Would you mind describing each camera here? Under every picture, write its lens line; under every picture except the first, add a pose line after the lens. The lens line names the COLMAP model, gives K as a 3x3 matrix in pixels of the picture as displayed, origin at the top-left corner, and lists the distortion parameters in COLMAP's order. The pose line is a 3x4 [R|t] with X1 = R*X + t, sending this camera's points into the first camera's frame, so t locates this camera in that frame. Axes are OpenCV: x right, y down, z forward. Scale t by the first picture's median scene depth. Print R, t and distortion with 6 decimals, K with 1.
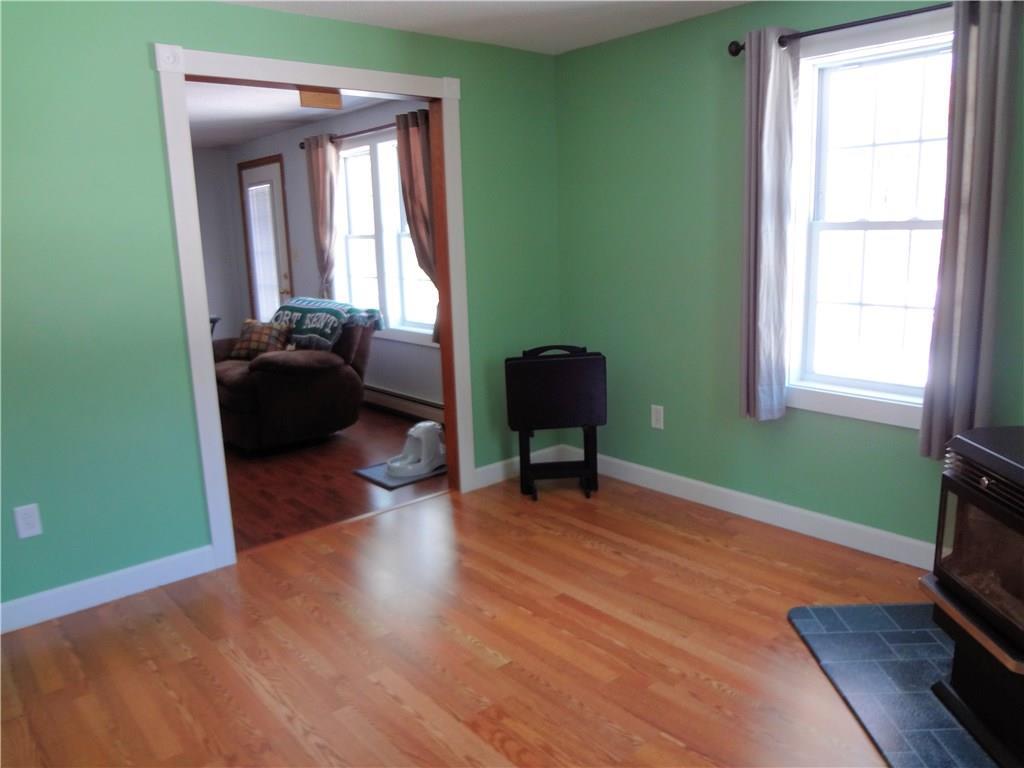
lens RADIAL K [[749.9, 0, 512.0], [0, 749.9, 384.0], [0, 0, 1]] dist [-0.058686, -0.001284]
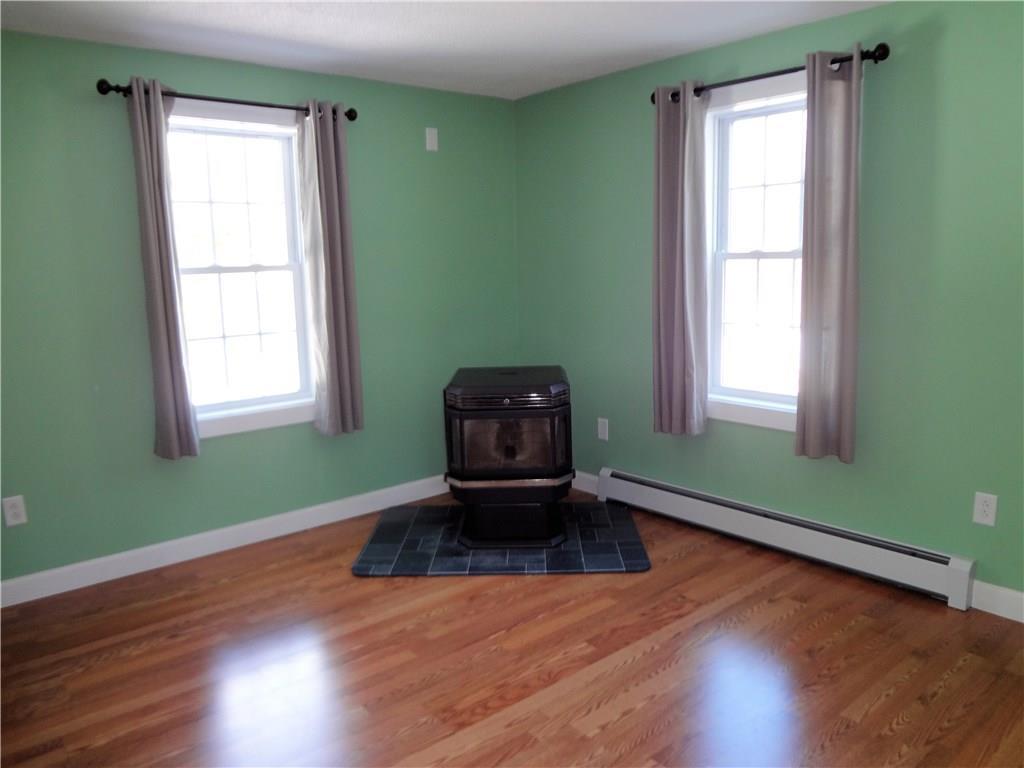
lens RADIAL K [[749.9, 0, 512.0], [0, 749.9, 384.0], [0, 0, 1]] dist [-0.058686, -0.001284]
pose [[0.012580, -0.134012, 0.990900, -0.775722], [0.225872, 0.965745, 0.127742, -0.093235], [-0.974076, 0.222210, 0.042419, 0.589615]]
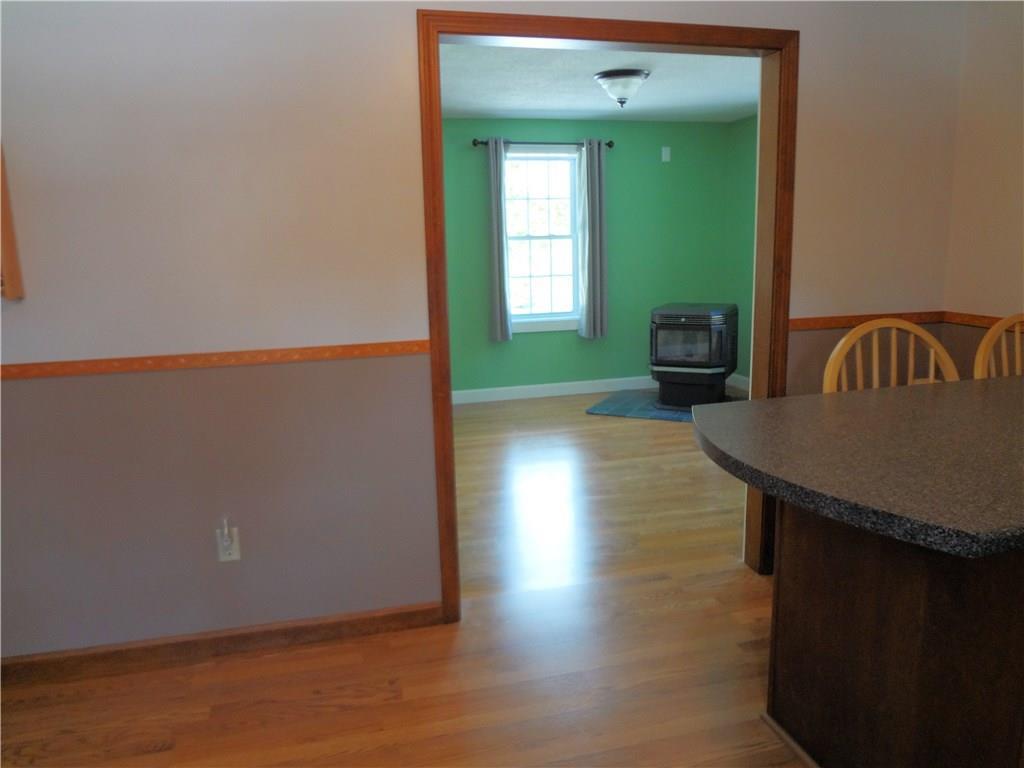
lens RADIAL K [[749.9, 0, 512.0], [0, 749.9, 384.0], [0, 0, 1]] dist [-0.058686, -0.001284]
pose [[0.434035, -0.153866, 0.887659, -1.583844], [0.189292, 0.978887, 0.077122, 0.014554], [-0.880785, 0.134553, 0.453997, 0.172303]]
